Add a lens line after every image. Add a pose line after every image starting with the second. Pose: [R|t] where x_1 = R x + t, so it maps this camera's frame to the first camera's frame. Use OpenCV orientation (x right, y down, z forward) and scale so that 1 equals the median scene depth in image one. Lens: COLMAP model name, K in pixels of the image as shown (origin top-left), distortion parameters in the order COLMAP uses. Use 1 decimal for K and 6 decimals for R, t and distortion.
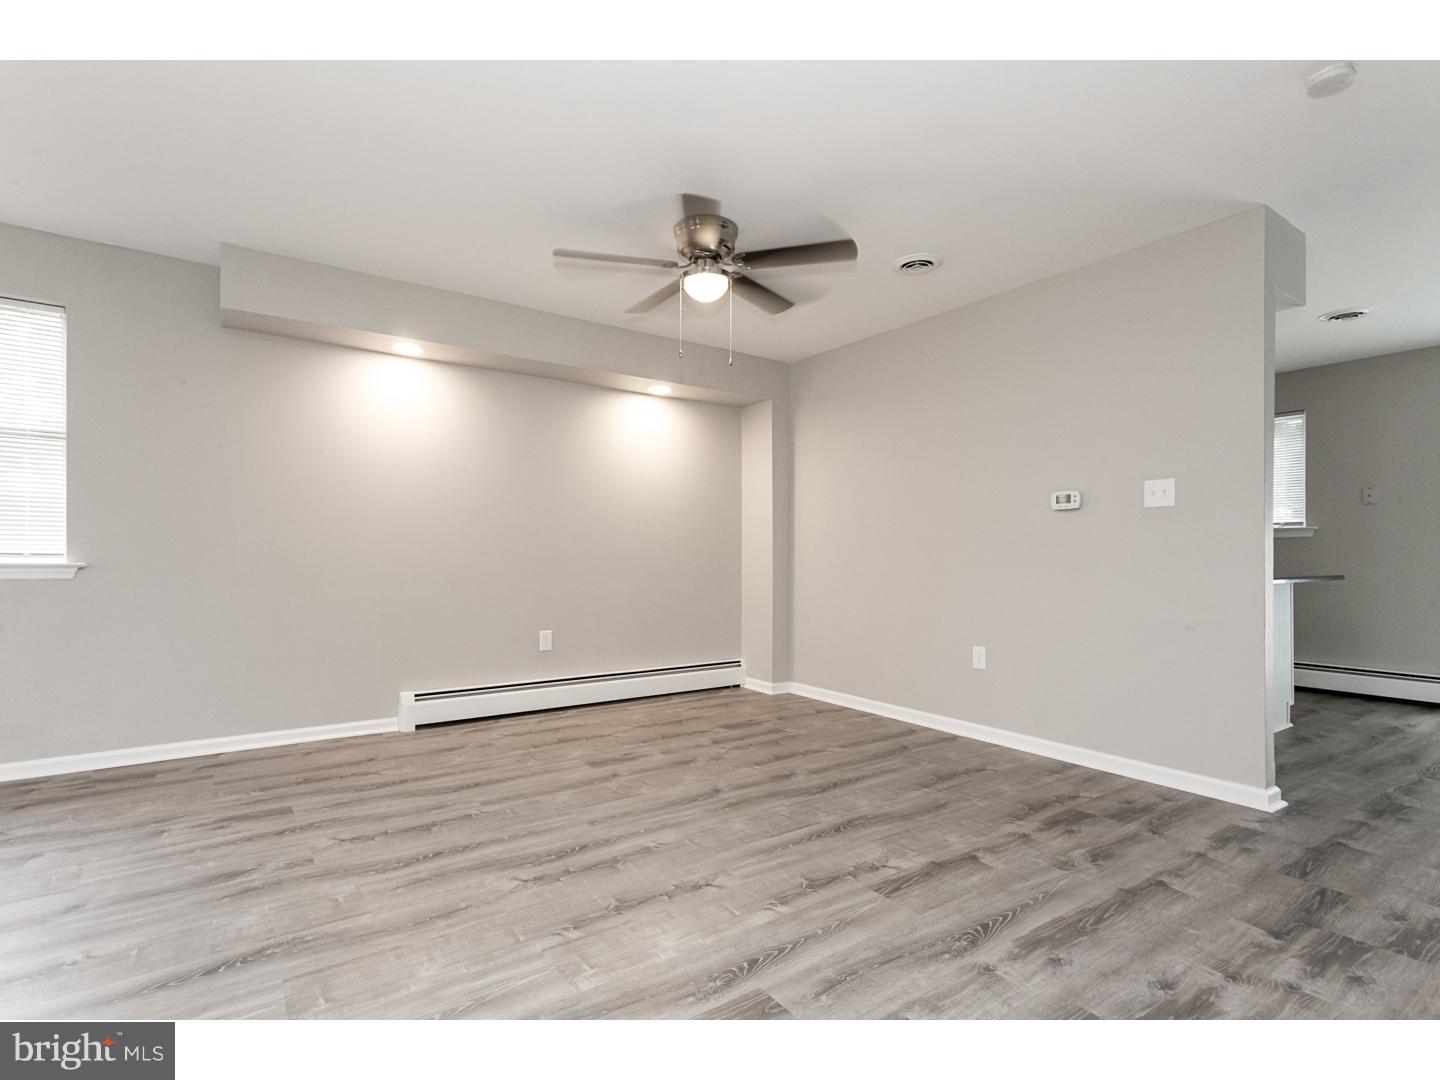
lens RADIAL K [[704.8, 0, 715.5], [0, 704.8, 561.4], [0, 0, 1]] dist [0.004984, 0.001047]
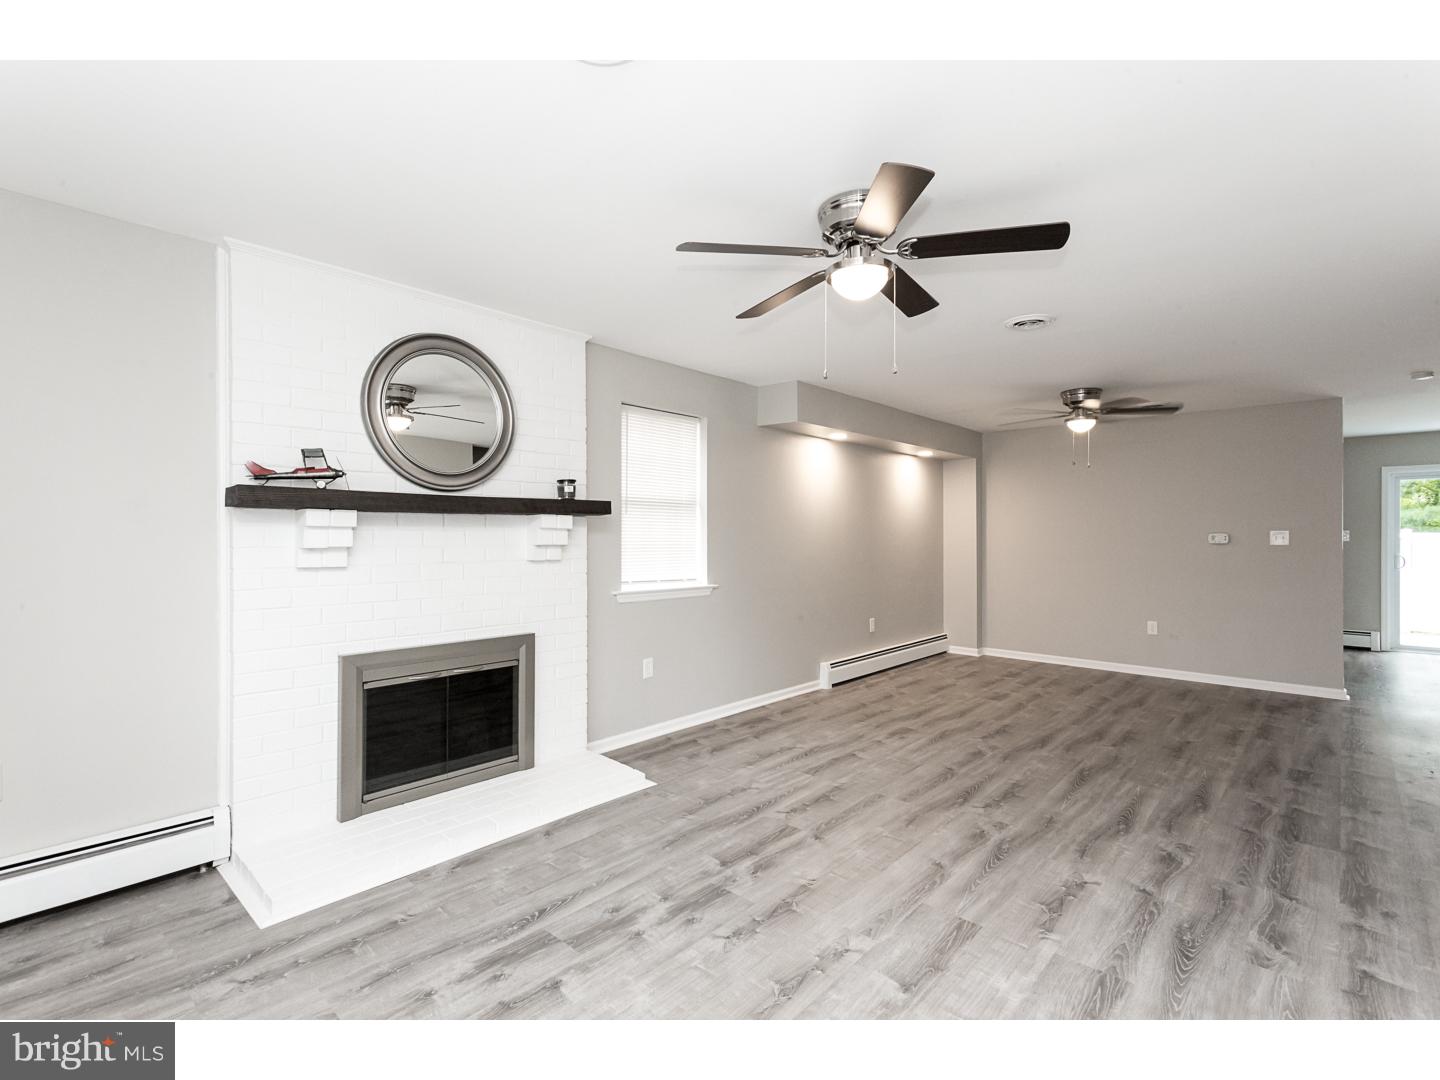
lens RADIAL K [[677.9, 0, 714.0], [0, 677.9, 542.2], [0, 0, 1]] dist [0.001737, 0.000712]
pose [[0.977733, -0.004621, 0.209803, -1.212342], [0.003500, 0.999978, 0.005714, -0.099674], [-0.209824, -0.004853, 0.977727, -0.446515]]
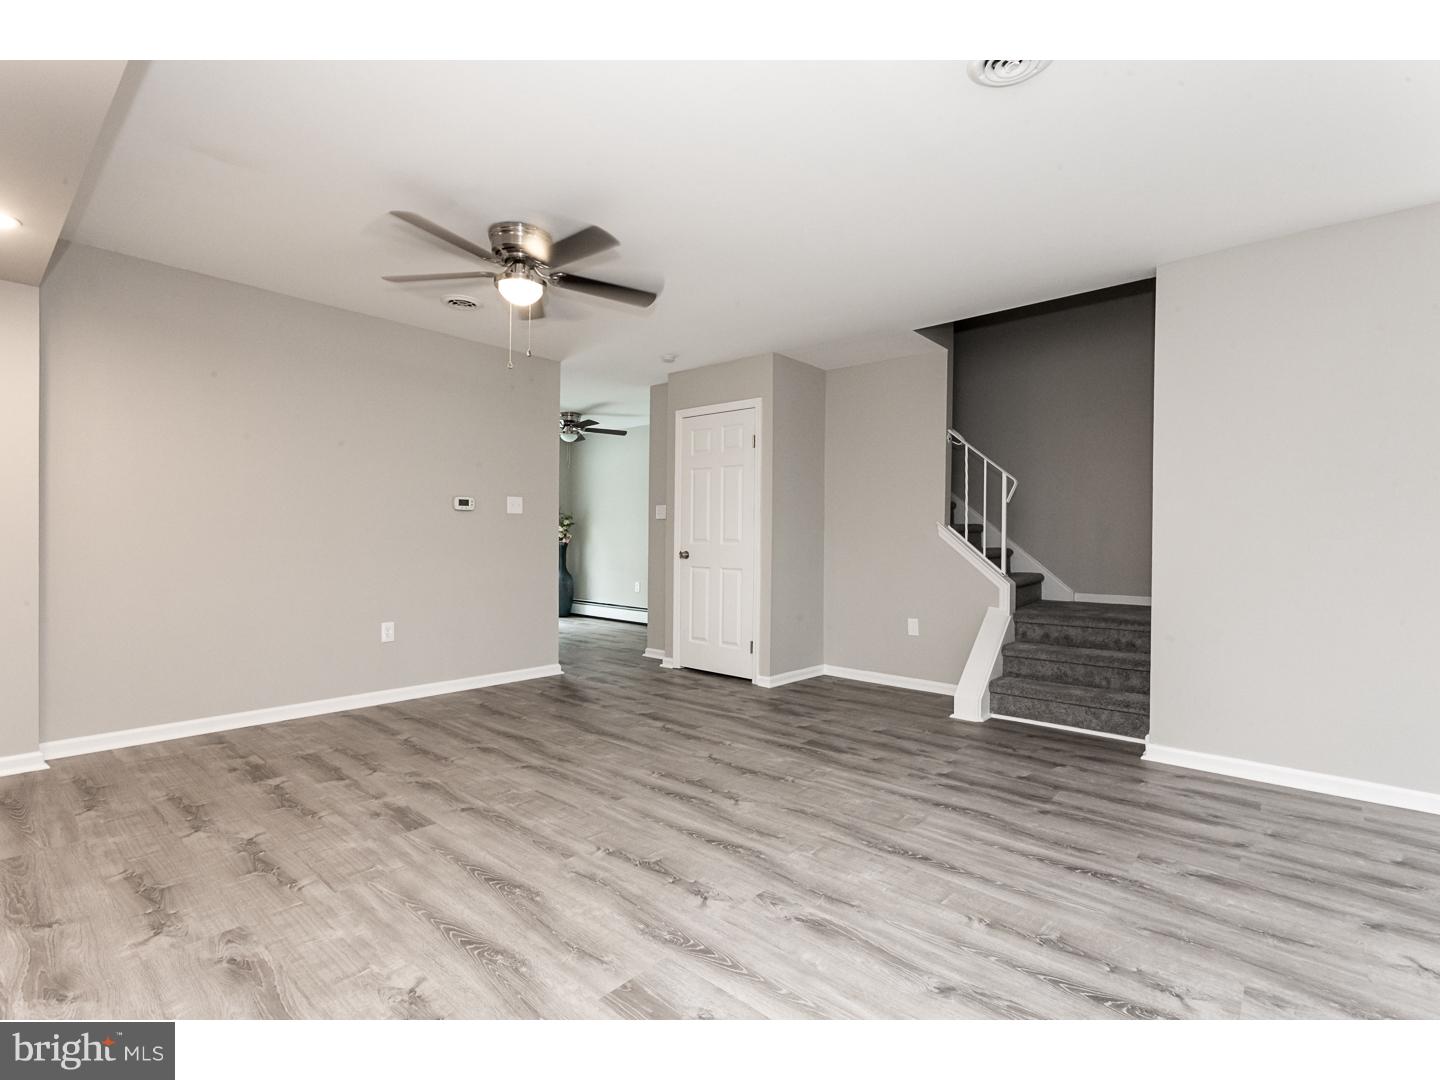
lens RADIAL K [[677.9, 0, 714.0], [0, 677.9, 542.2], [0, 0, 1]] dist [0.001737, 0.000712]
pose [[-0.229090, -0.010762, 0.973346, -1.005233], [-0.004434, 0.999940, 0.010012, -0.028098], [-0.973395, -0.002023, -0.229124, 0.901644]]
